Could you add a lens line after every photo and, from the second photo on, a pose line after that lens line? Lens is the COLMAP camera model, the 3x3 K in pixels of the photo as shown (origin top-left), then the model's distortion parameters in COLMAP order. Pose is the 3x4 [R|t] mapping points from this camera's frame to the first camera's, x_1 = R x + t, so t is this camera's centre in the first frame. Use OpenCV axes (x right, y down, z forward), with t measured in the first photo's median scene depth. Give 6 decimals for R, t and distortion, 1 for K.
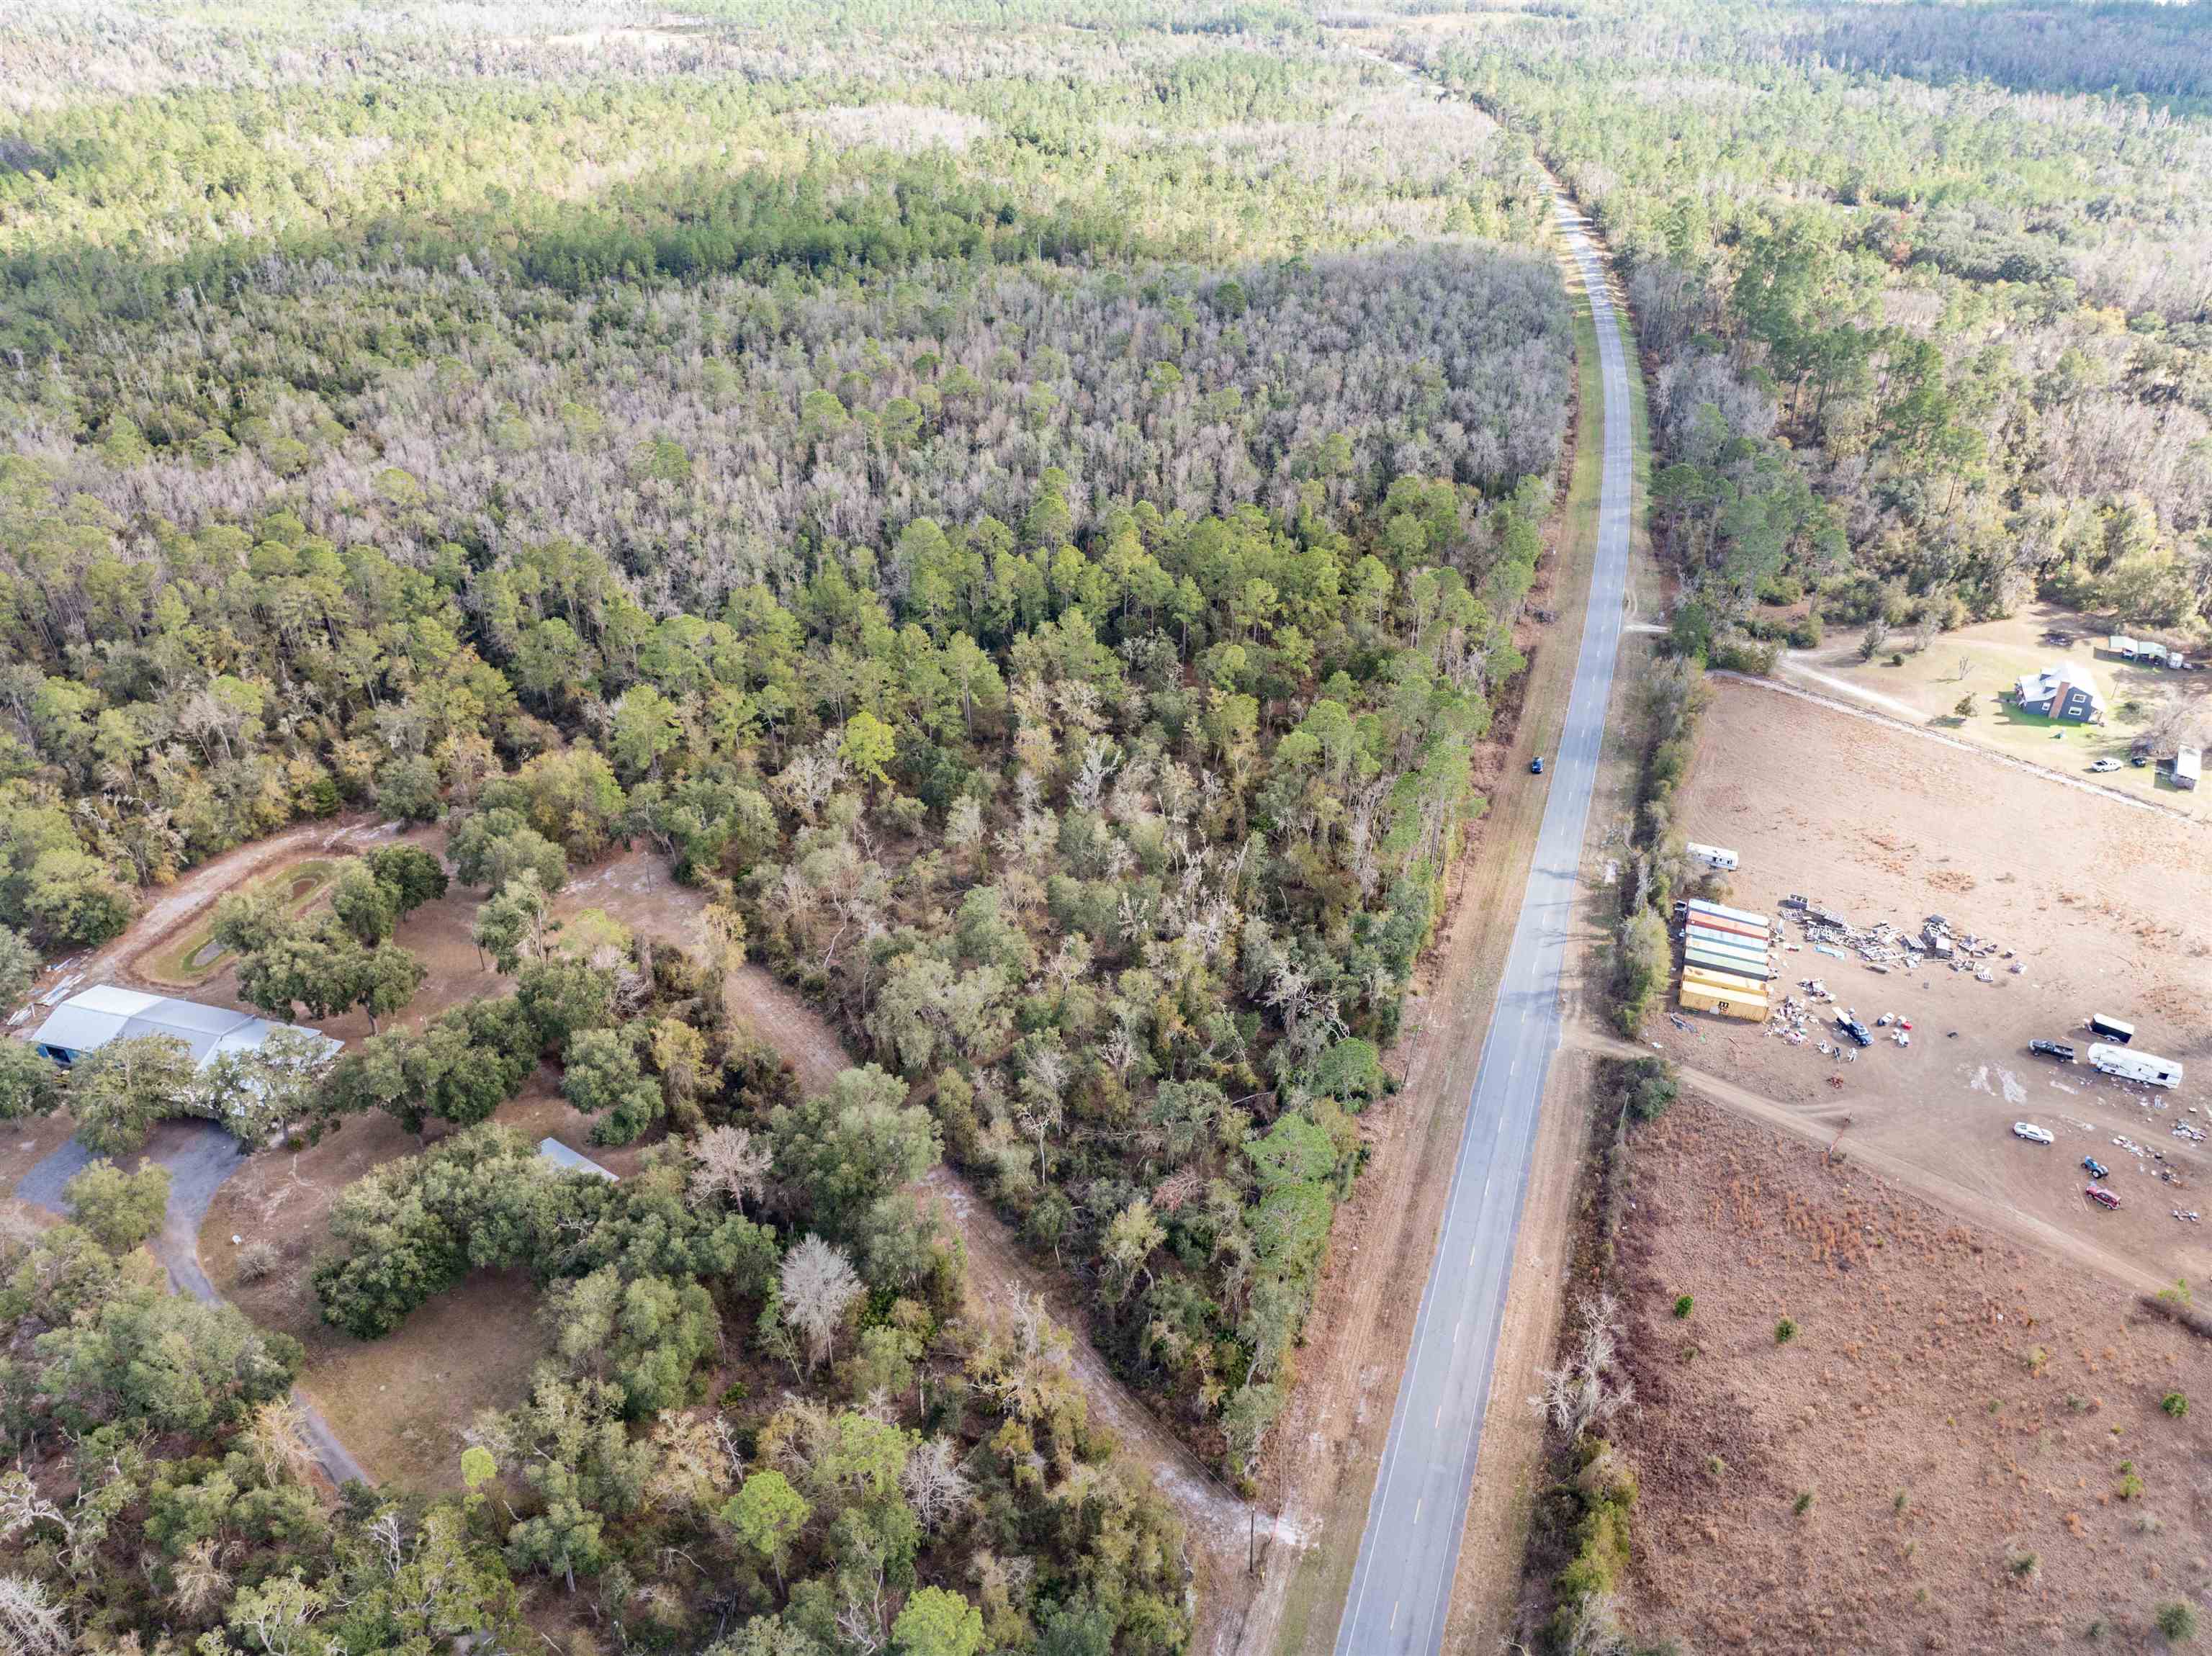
lens RADIAL K [[1558.3, 0, 1106.0], [0, 1558.3, 828.0], [0, 0, 1]] dist [-0.057719, 0.034096]
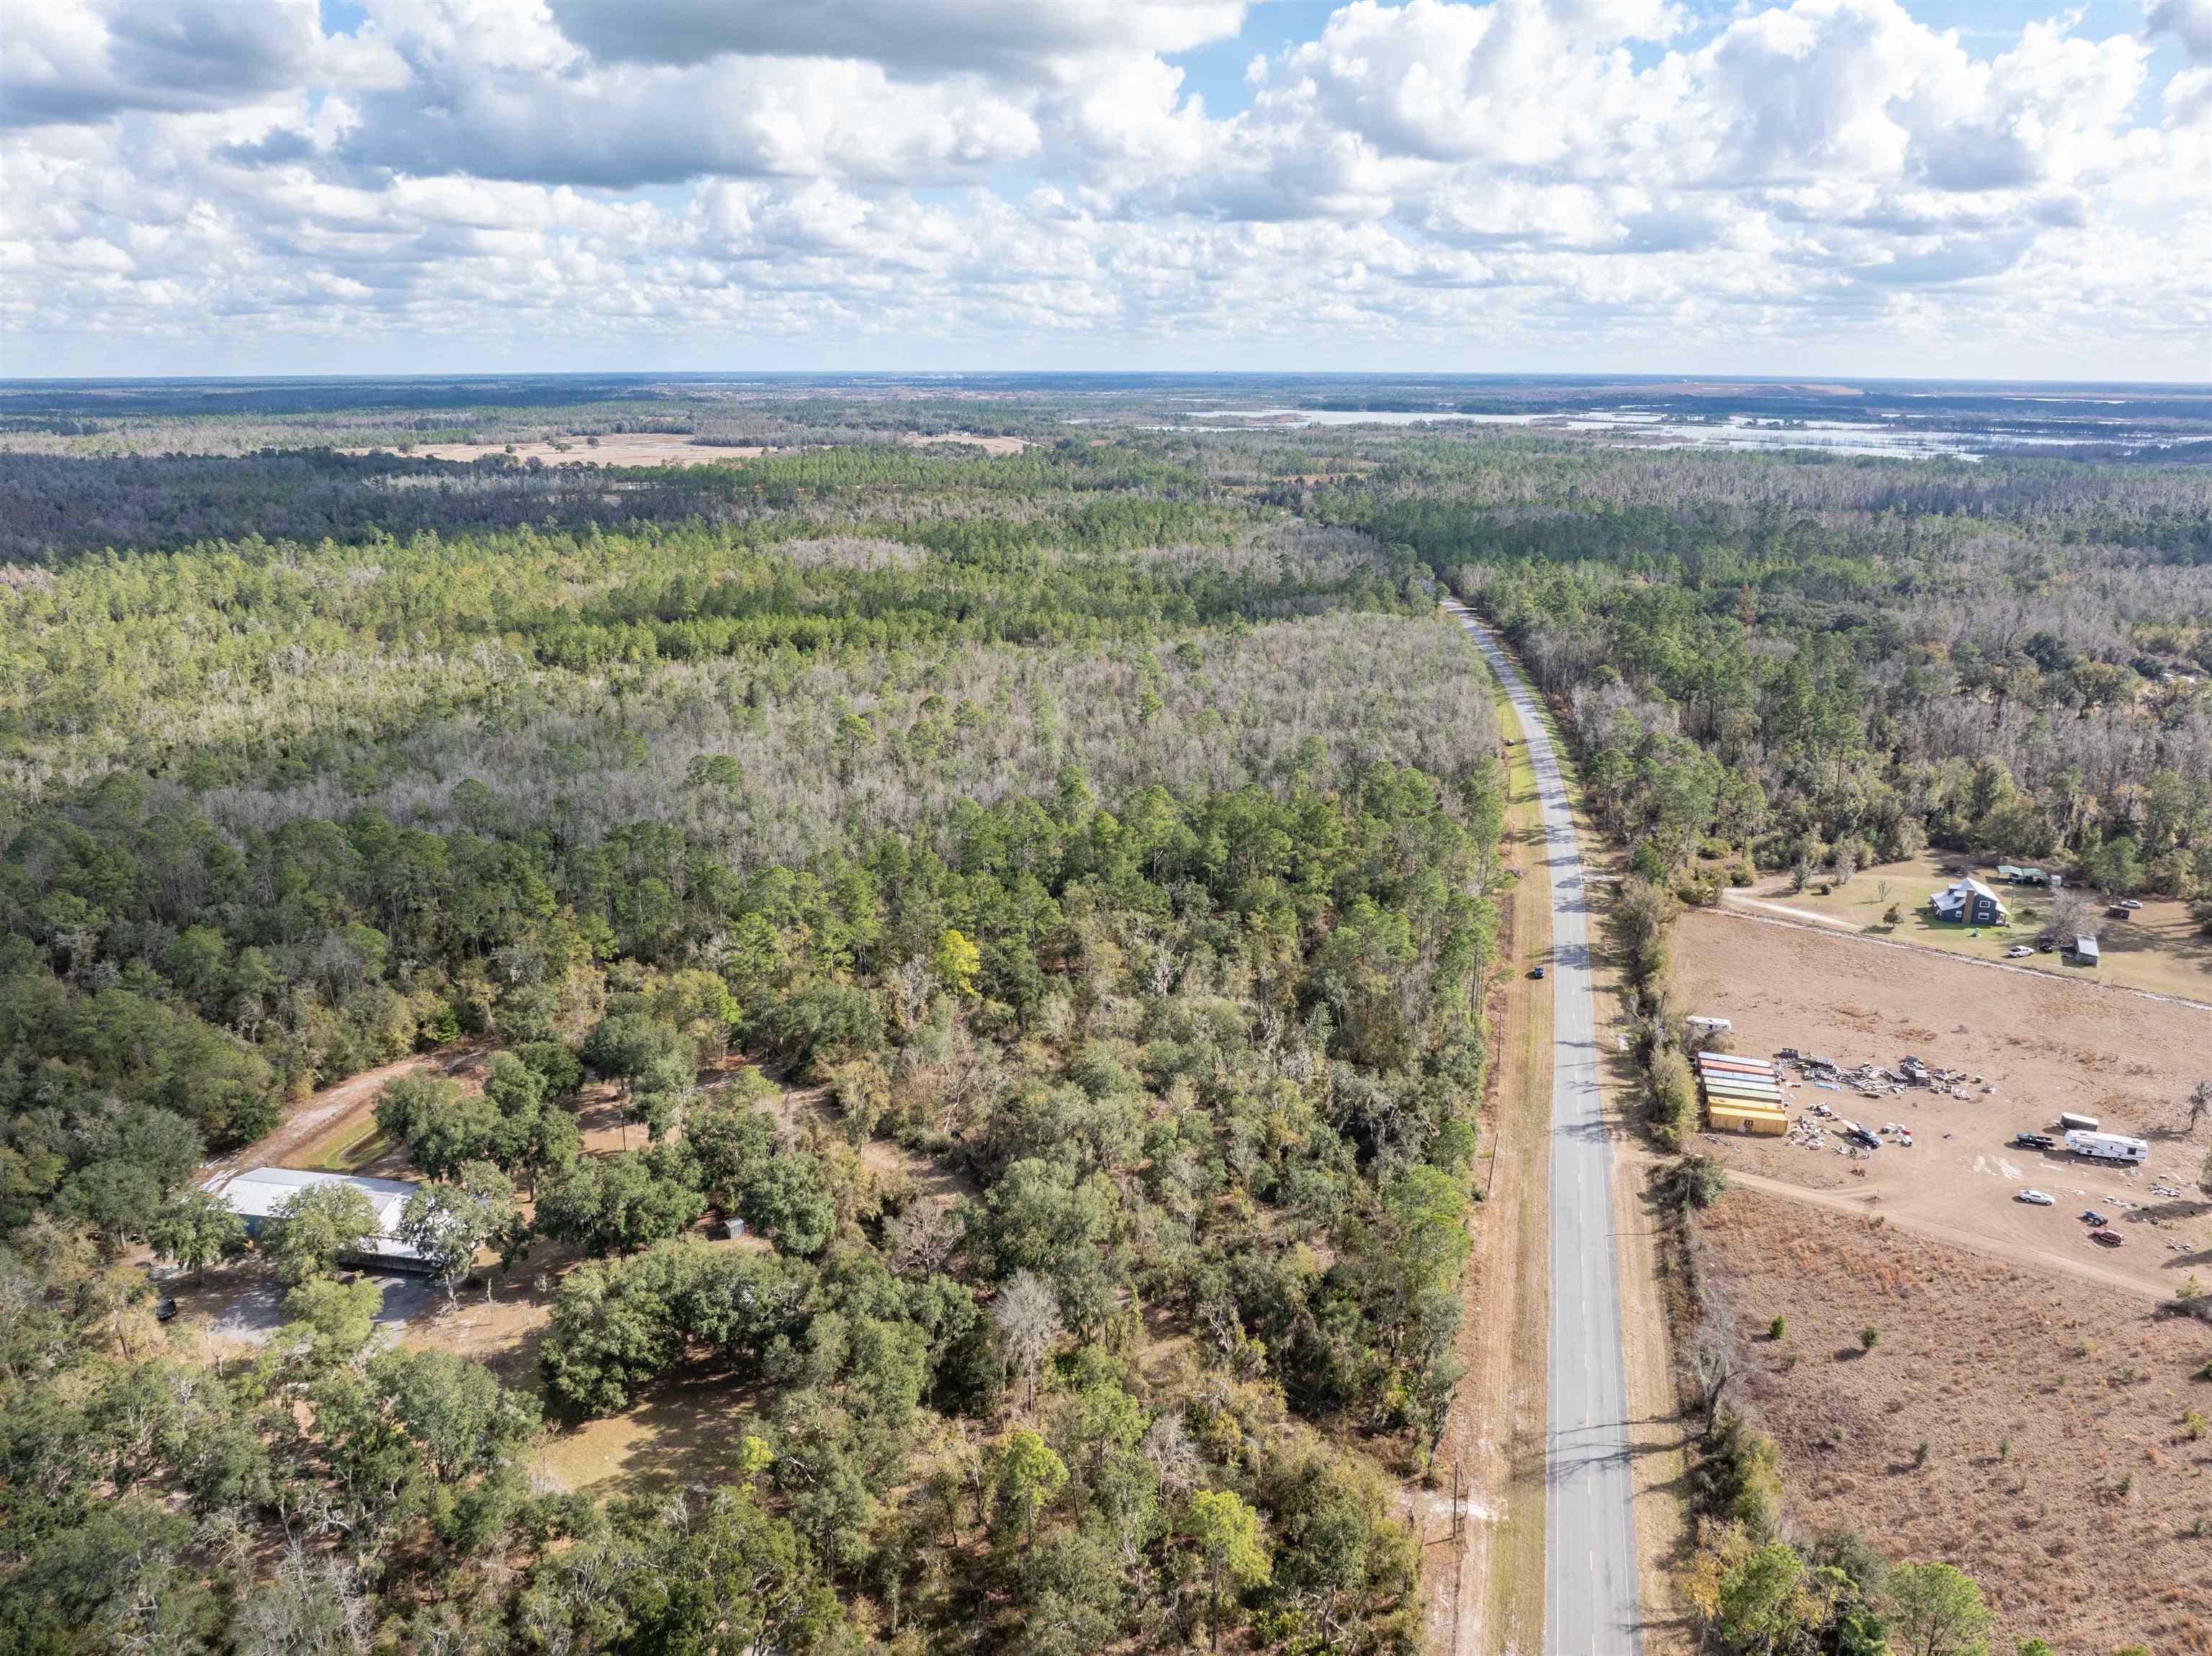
lens RADIAL K [[1544.8, 0, 1106.0], [0, 1544.8, 828.0], [0, 0, 1]] dist [-0.040856, 0.004840]
pose [[0.997008, -0.027875, 0.072091, -0.120508], [0.046512, 0.961300, -0.271548, 0.156356], [-0.061731, 0.274088, 0.959721, -0.091632]]
